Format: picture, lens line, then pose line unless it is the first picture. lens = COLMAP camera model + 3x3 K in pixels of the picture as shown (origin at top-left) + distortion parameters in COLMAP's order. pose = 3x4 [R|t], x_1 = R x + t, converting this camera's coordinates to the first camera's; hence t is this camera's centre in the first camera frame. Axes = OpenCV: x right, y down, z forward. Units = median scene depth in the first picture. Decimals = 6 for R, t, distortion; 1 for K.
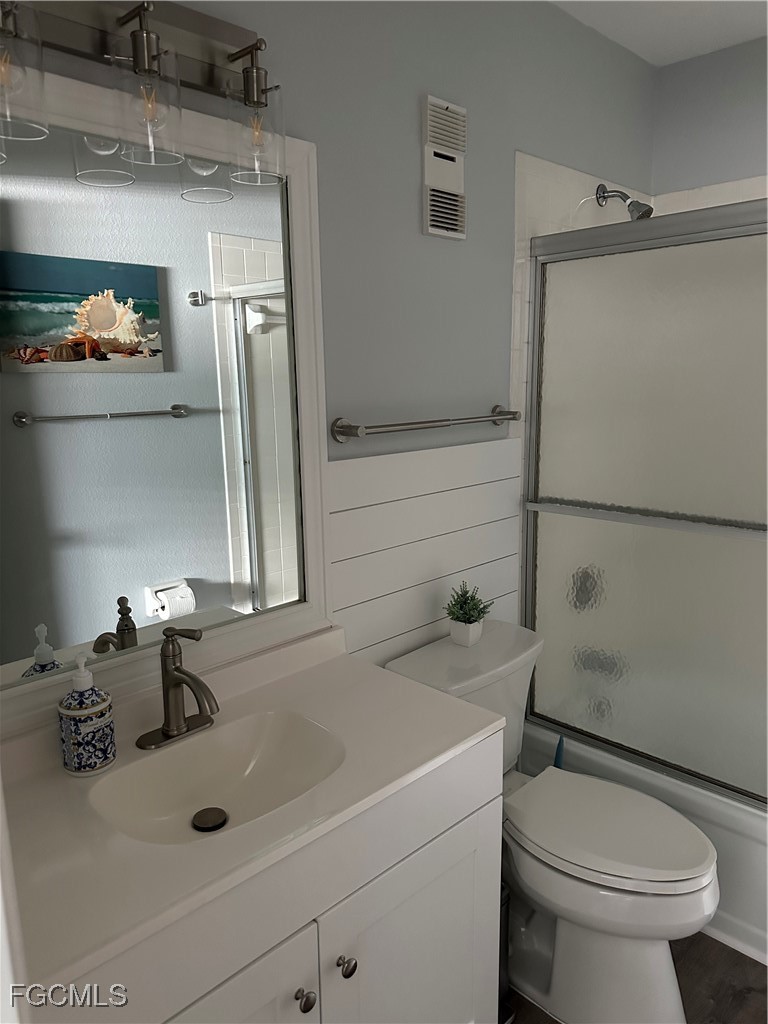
lens RADIAL K [[731.0, 0, 390.5], [0, 731.0, 519.4], [0, 0, 1]] dist [0.056230, -0.049983]
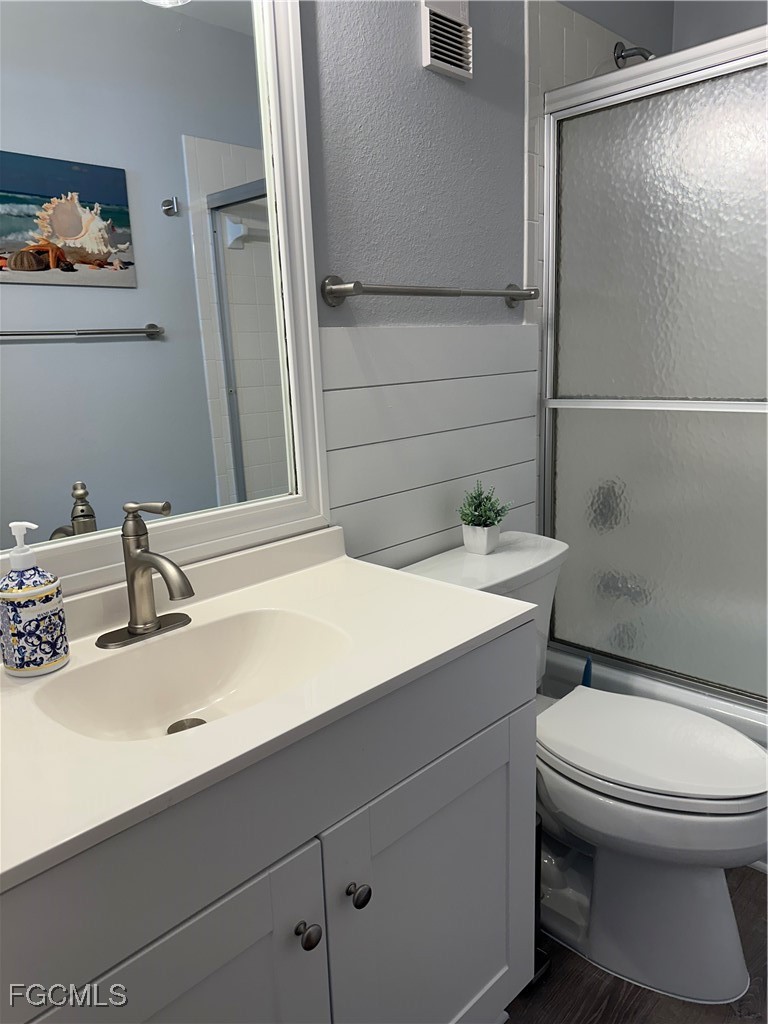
lens RADIAL K [[731.0, 0, 380.2], [0, 731.0, 509.7], [0, 0, 1]] dist [0.056230, -0.049983]
pose [[0.999666, -0.025034, -0.006481, -0.010077], [0.025146, 0.999526, 0.017742, 0.086677], [0.006034, -0.017899, 0.999822, 0.104968]]
